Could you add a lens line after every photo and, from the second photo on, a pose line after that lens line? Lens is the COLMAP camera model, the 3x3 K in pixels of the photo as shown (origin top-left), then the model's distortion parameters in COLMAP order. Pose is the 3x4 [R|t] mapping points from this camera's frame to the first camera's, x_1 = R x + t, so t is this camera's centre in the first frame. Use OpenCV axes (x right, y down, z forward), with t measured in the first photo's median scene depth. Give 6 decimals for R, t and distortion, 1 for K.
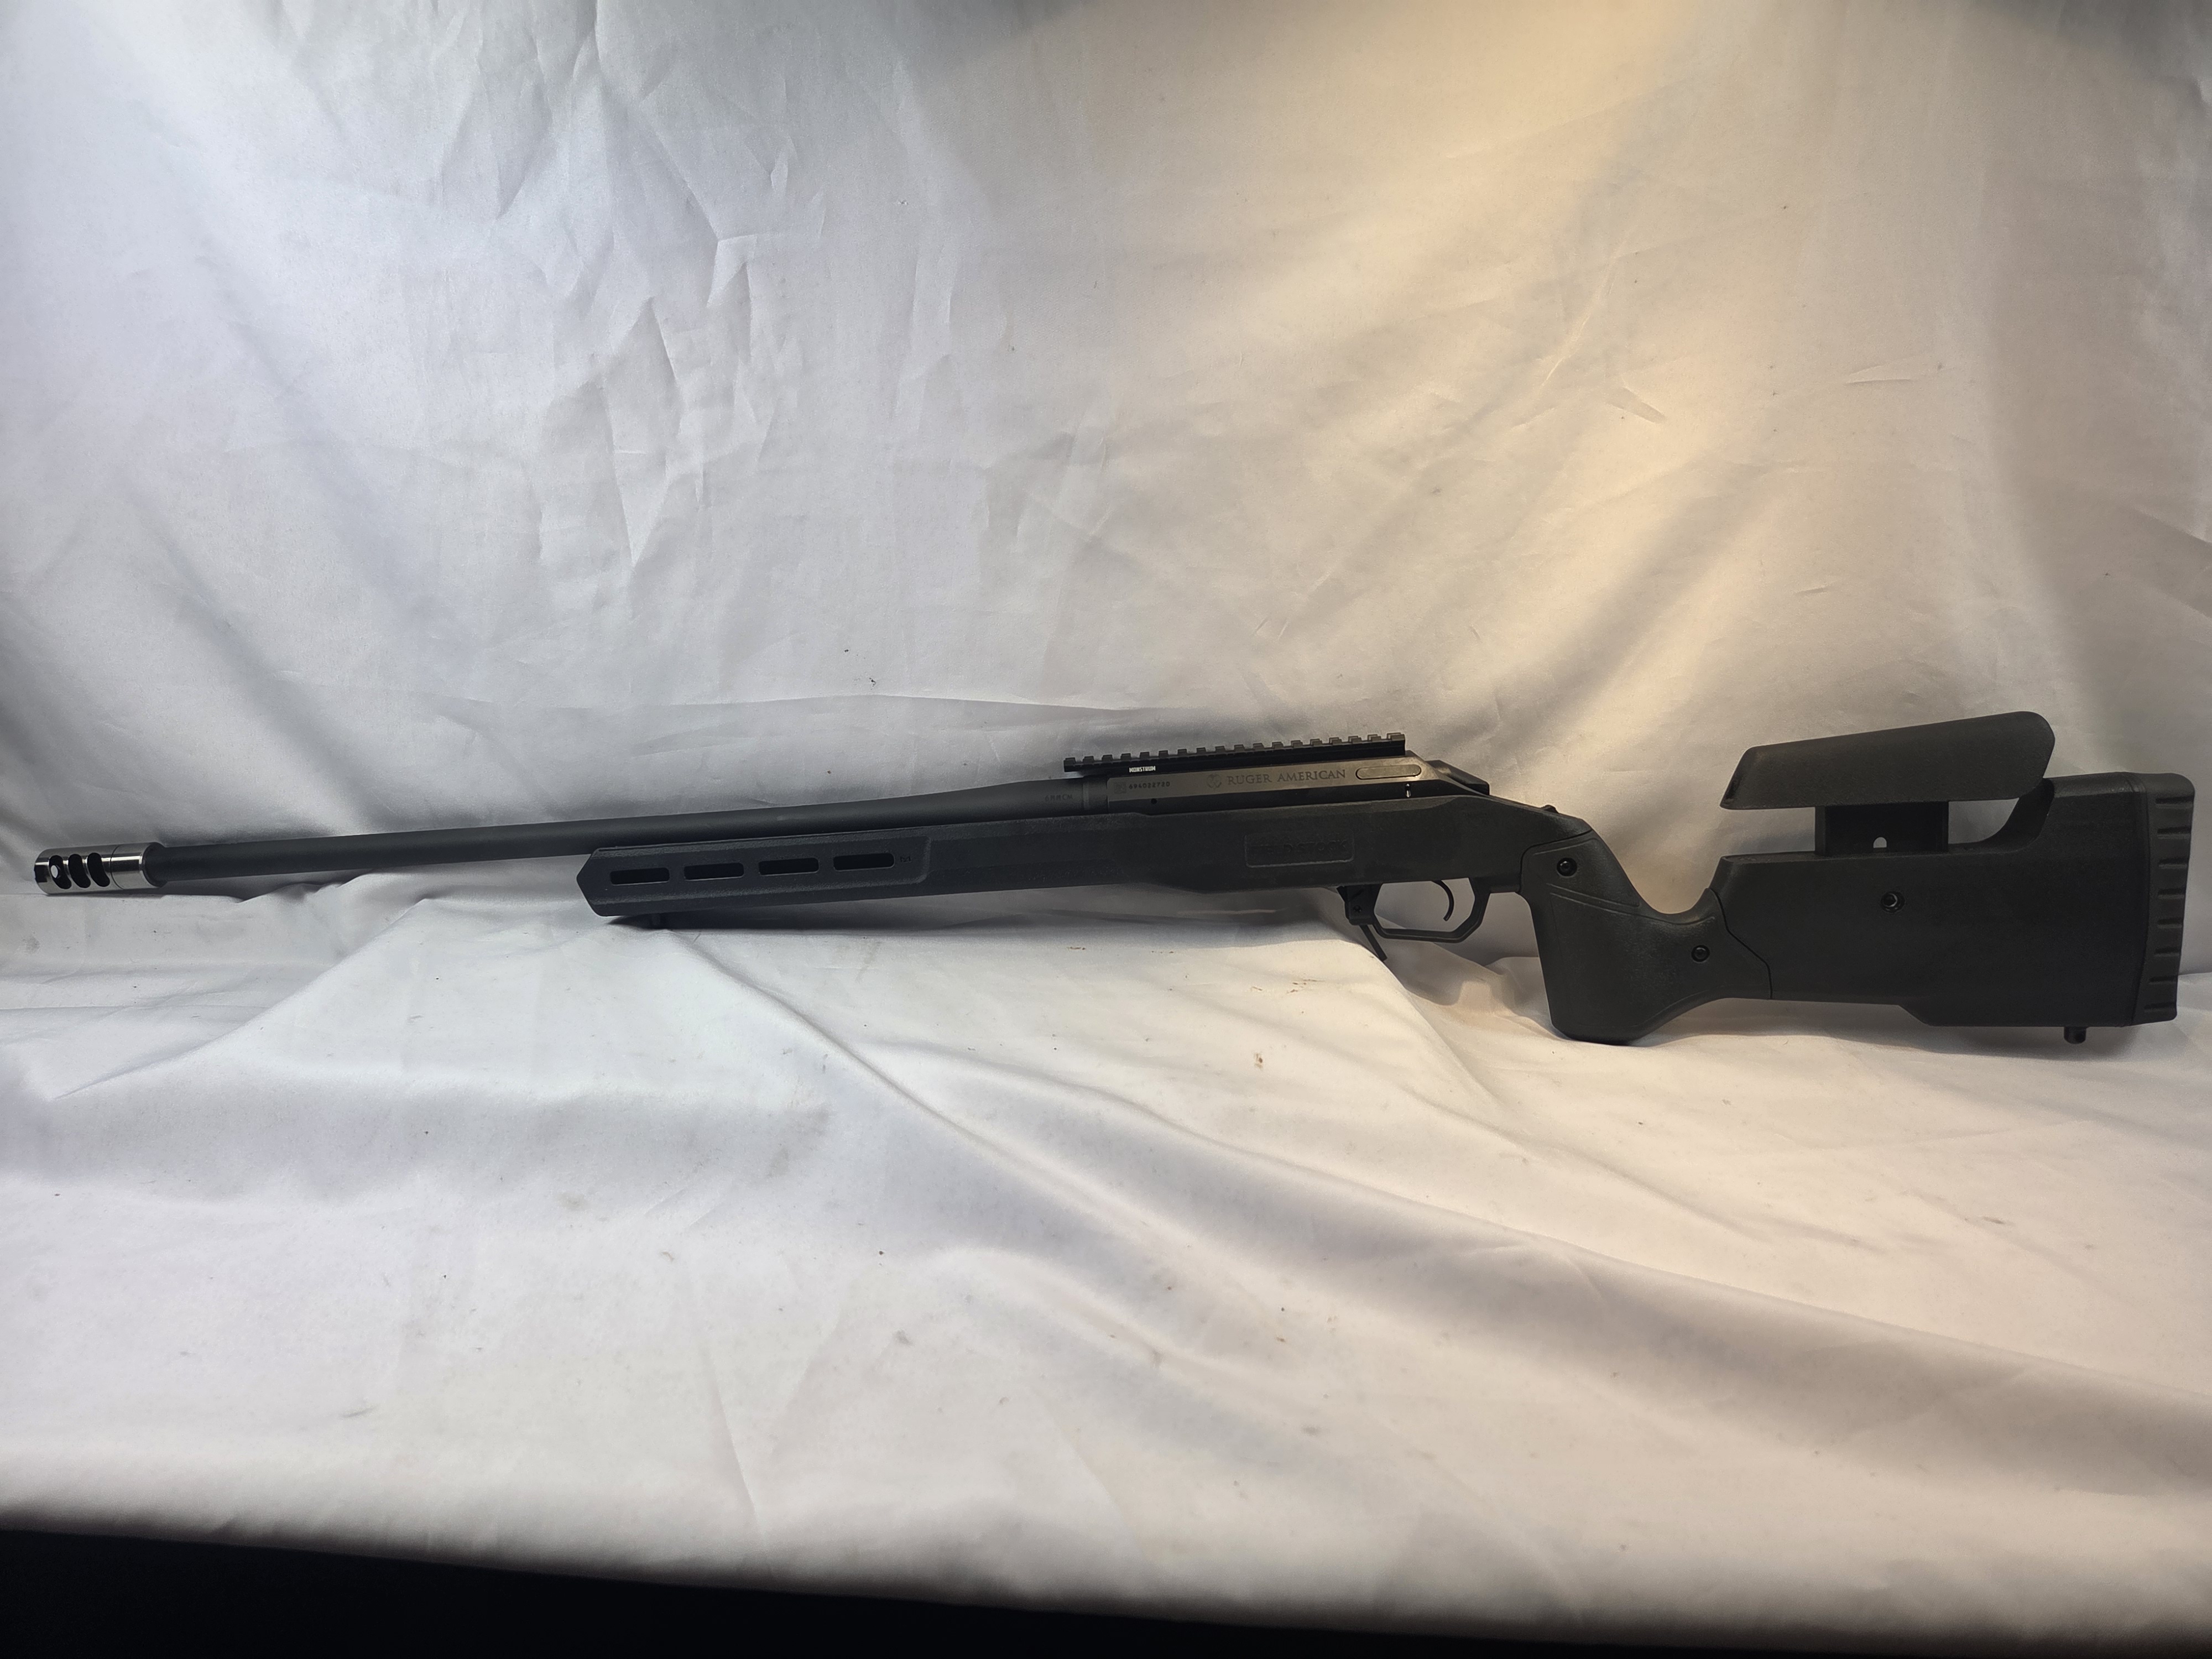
lens RADIAL K [[1483.5, 0, 1063.1], [0, 1483.5, 850.9], [0, 0, 1]] dist [0.003695, -0.000806]
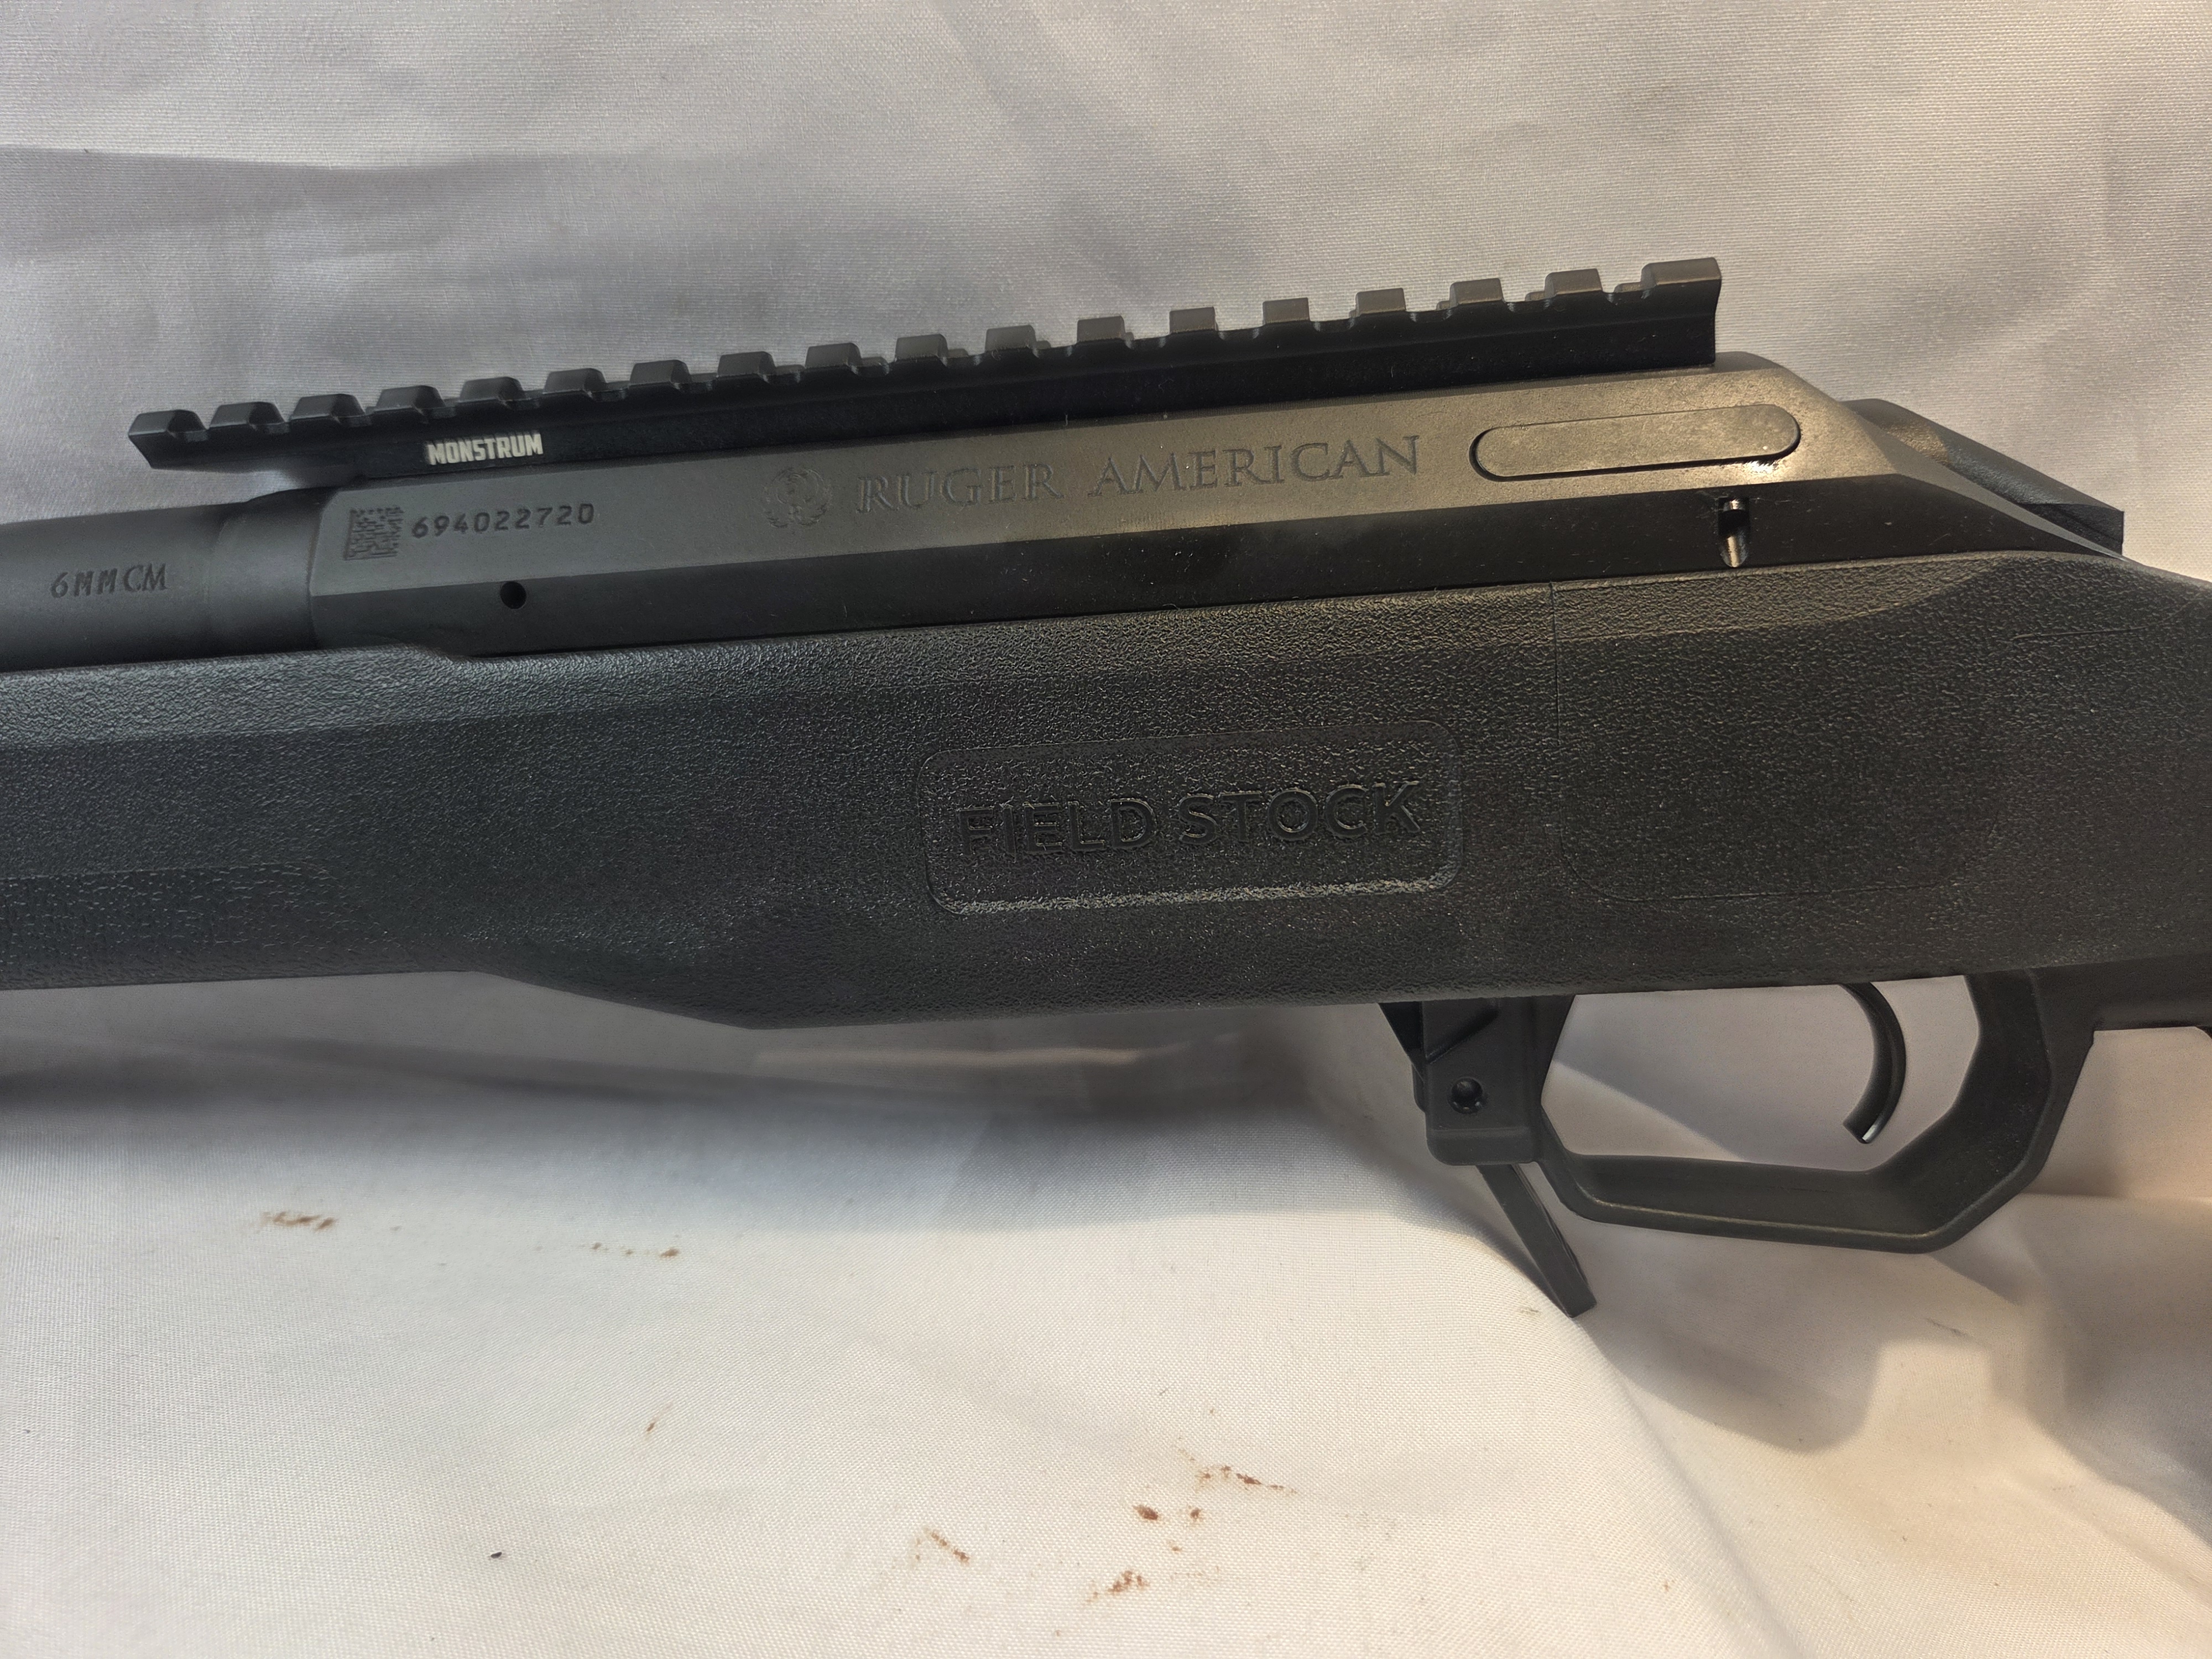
lens RADIAL K [[1483.8, 0, 1106.0], [0, 1483.8, 829.5], [0, 0, 1]] dist [-0.003241, 0.003567]
pose [[0.999623, 0.006662, -0.026647, 0.150651], [-0.005607, 0.999205, 0.039483, -0.008387], [0.026889, -0.039318, 0.998865, 0.782559]]
